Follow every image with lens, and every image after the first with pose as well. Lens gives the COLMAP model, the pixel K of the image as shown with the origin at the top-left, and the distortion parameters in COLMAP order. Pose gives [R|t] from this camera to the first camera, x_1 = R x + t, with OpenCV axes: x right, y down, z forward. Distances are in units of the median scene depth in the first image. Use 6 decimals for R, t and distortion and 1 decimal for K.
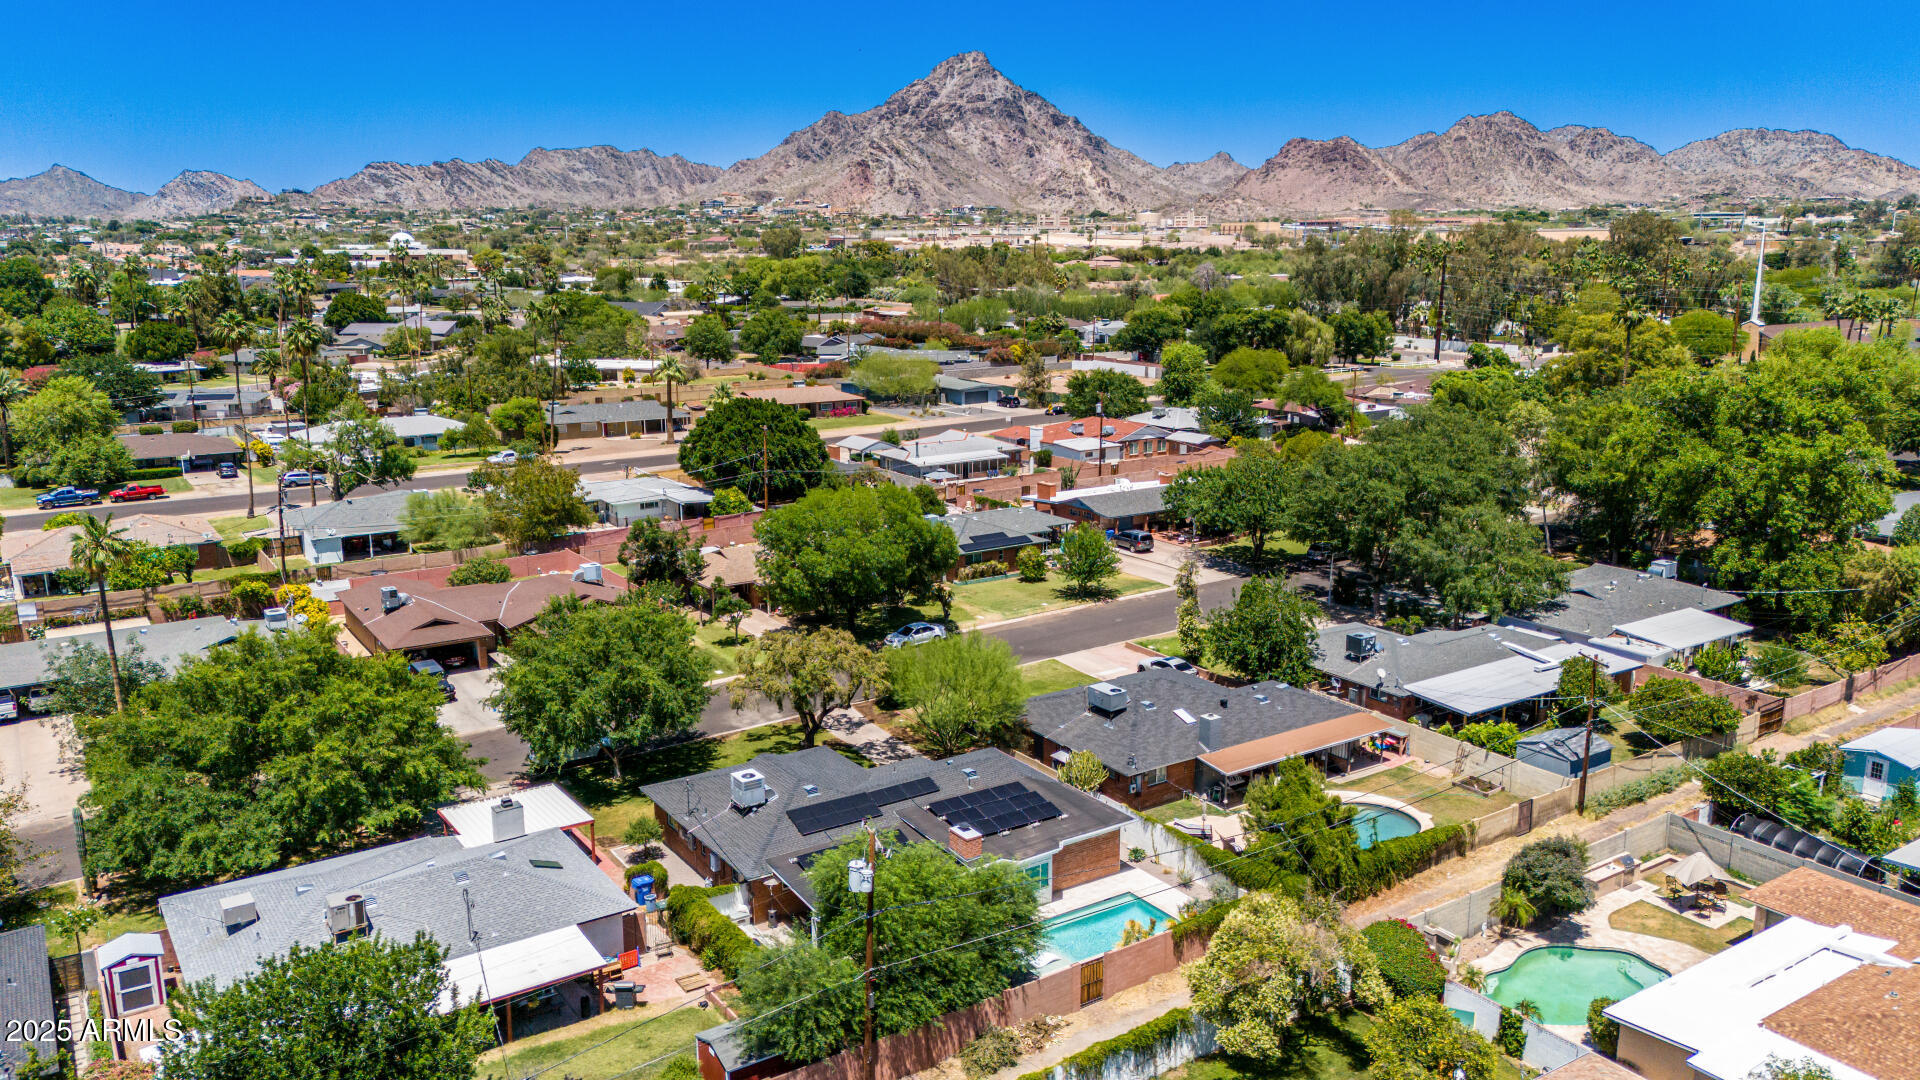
lens RADIAL K [[1406.1, 0, 954.6], [0, 1406.1, 576.4], [0, 0, 1]] dist [0.046934, -0.036259]
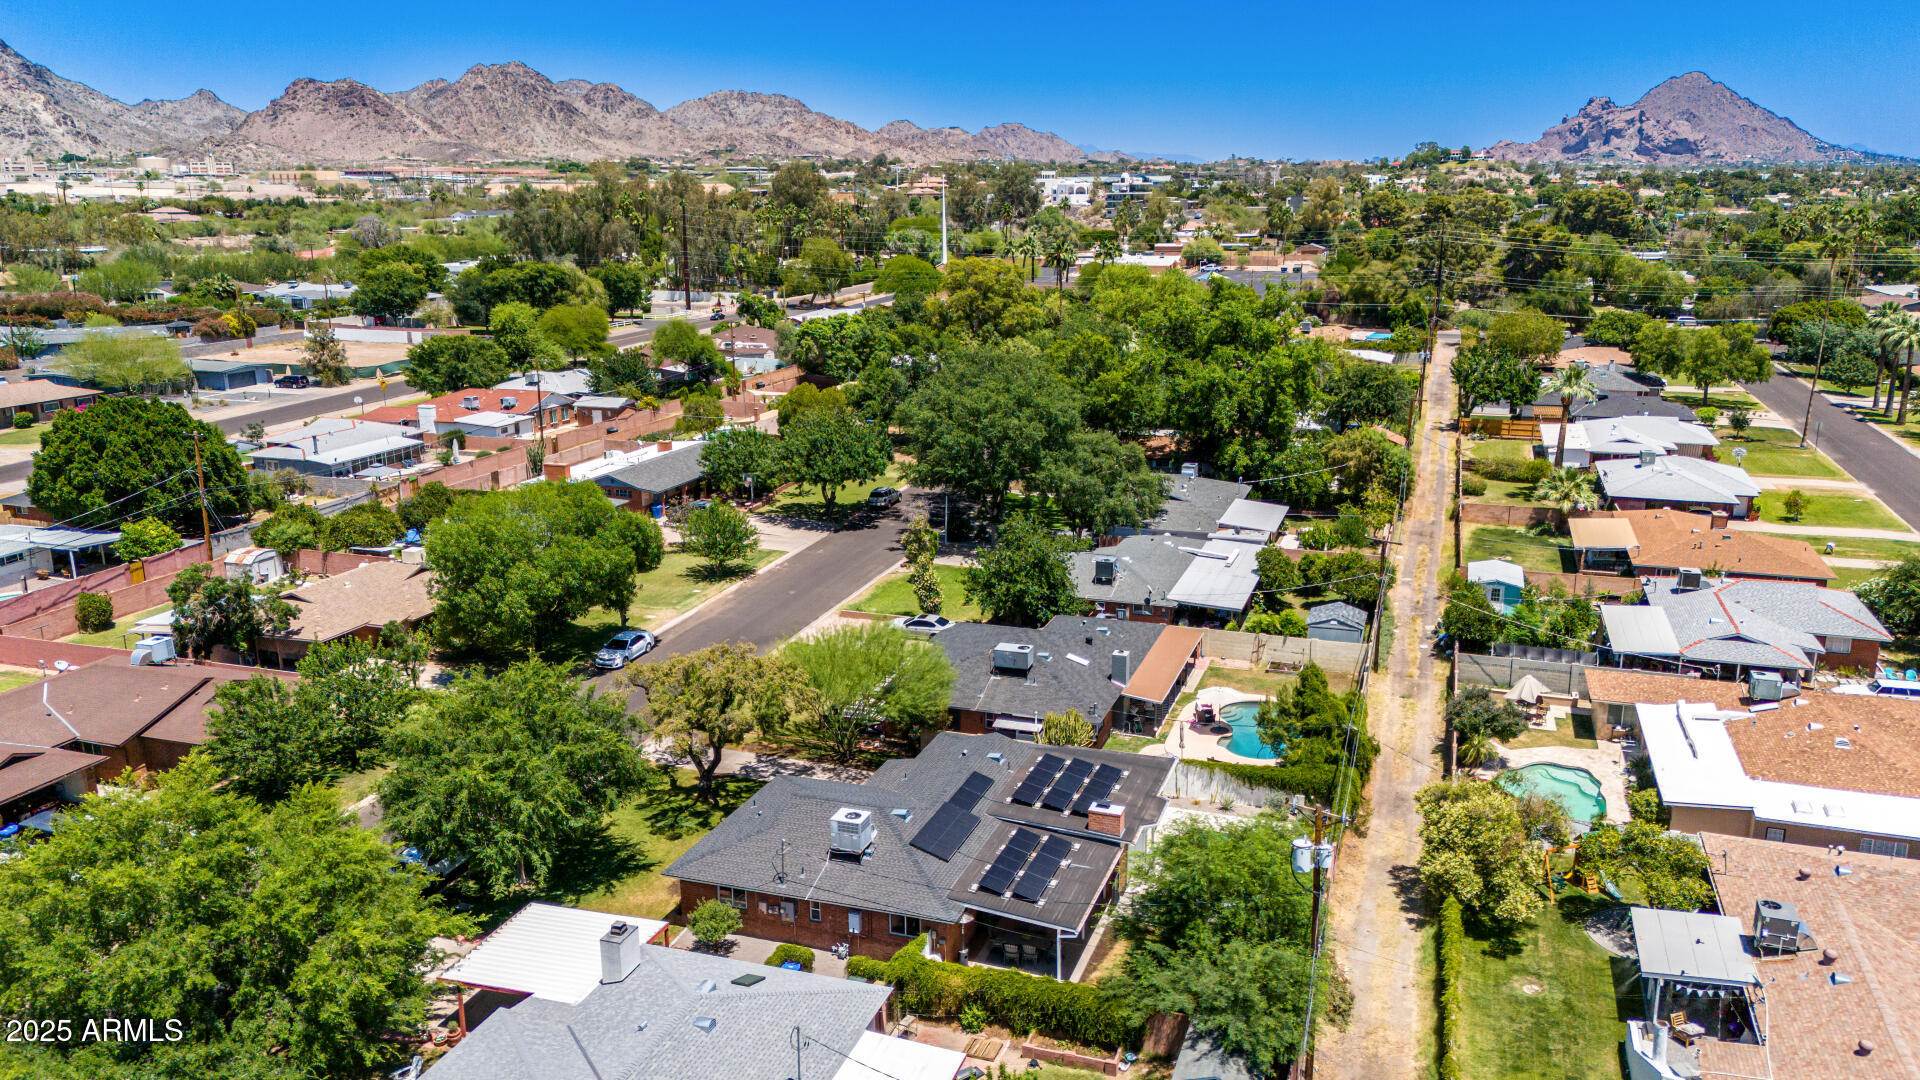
lens RADIAL K [[1441.6, 0, 965.2], [0, 1441.6, 523.8], [0, 0, 1]] dist [0.070858, -0.060066]
pose [[0.798716, -0.140960, 0.584964, -0.332732], [0.145950, 0.988526, 0.038925, -0.033088], [-0.583739, 0.054285, 0.810125, 0.136083]]
